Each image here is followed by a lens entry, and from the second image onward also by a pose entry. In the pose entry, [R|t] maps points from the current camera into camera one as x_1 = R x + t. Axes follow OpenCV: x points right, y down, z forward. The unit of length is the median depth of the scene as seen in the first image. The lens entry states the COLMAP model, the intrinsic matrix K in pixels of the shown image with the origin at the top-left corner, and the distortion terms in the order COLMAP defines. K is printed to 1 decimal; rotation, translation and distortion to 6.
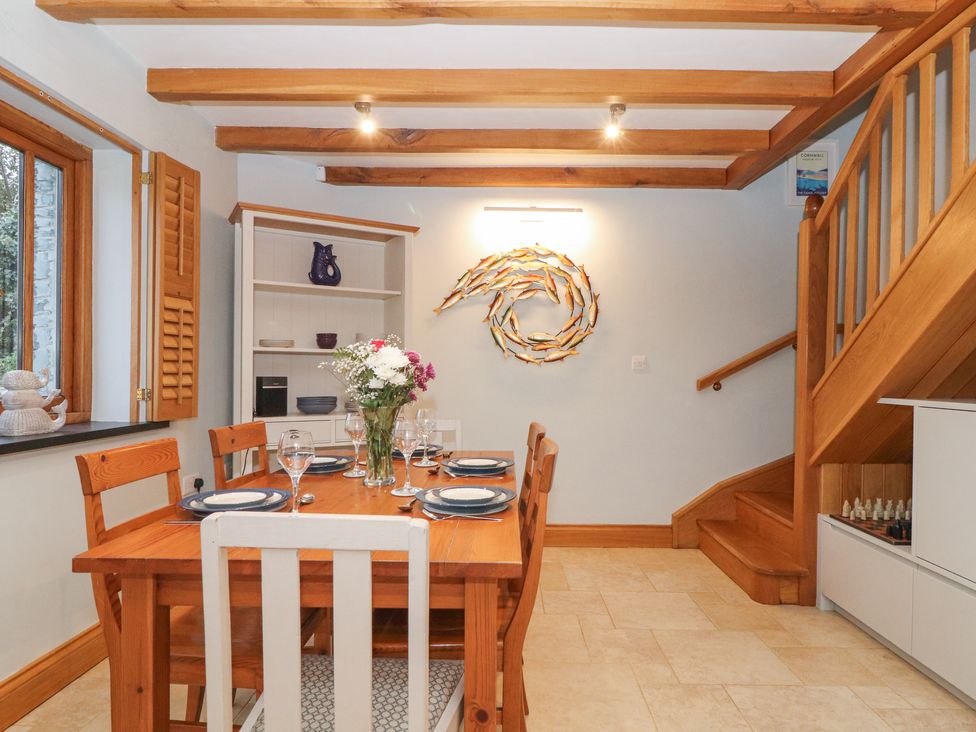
lens RADIAL K [[580.9, 0, 491.5], [0, 580.9, 373.2], [0, 0, 1]] dist [-0.006524, -0.002033]
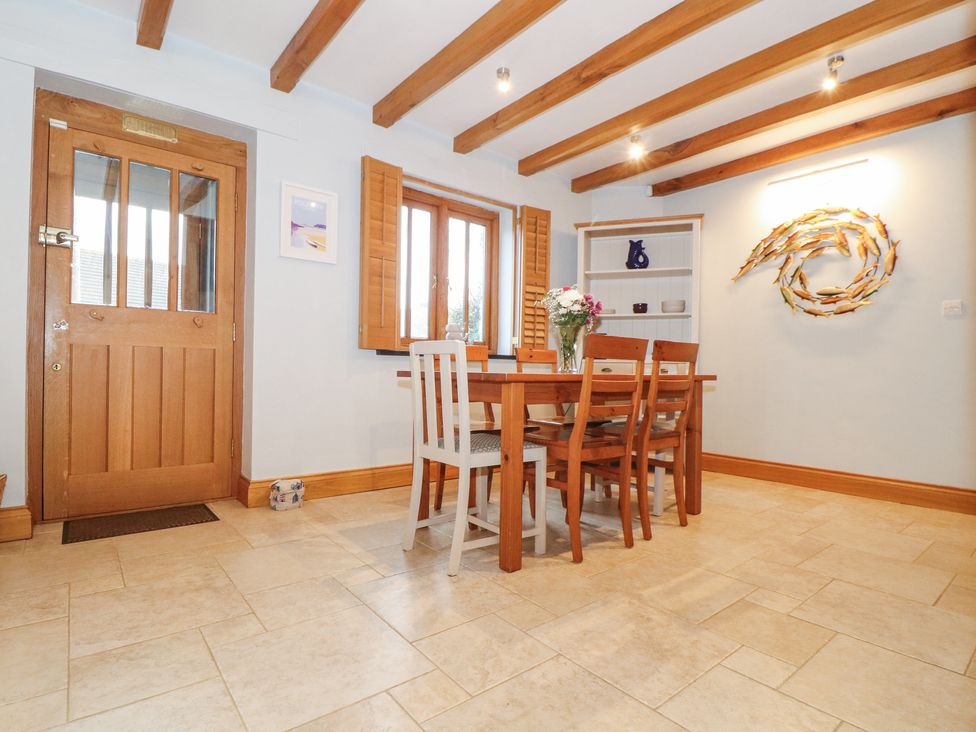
lens RADIAL K [[516.2, 0, 513.8], [0, 516.2, 369.9], [0, 0, 1]] dist [-0.001600, -0.009214]
pose [[0.655875, 0.001325, -0.754869, 0.422303], [-0.013458, 0.999860, -0.009938, 0.099556], [0.754750, 0.016677, 0.655801, -0.043024]]
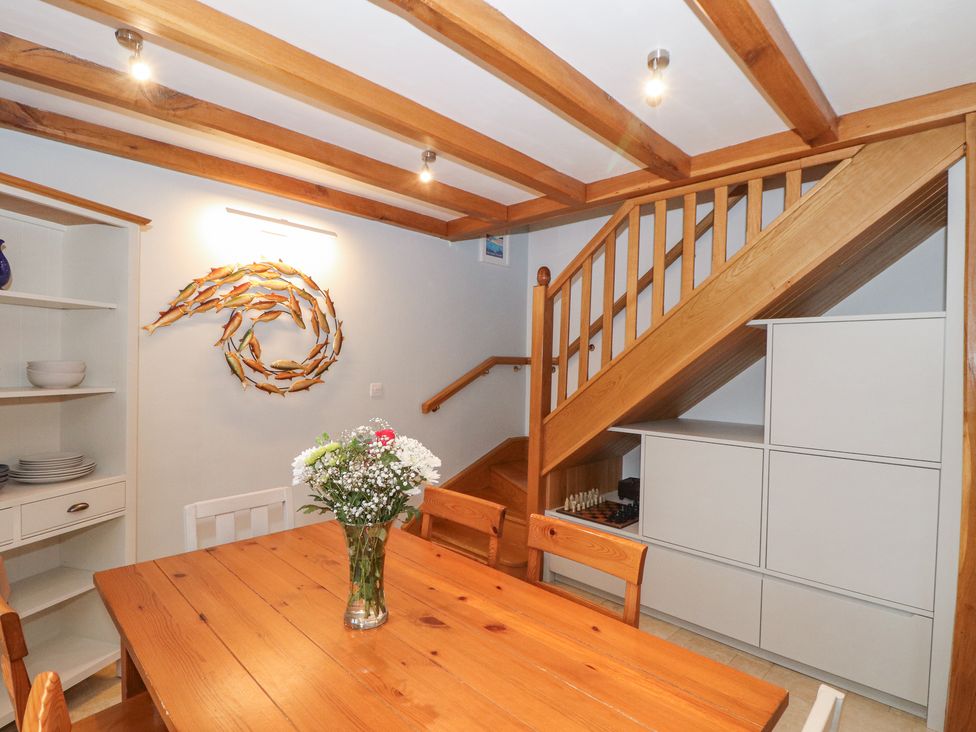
lens RADIAL K [[502.0, 0, 502.3], [0, 502.0, 369.0], [0, 0, 1]] dist [-0.022232, -0.000832]
pose [[0.684109, -0.000461, 0.729379, -0.256204], [-0.011988, 0.999858, 0.011877, -0.070037], [-0.729281, -0.016869, 0.684006, 0.225649]]
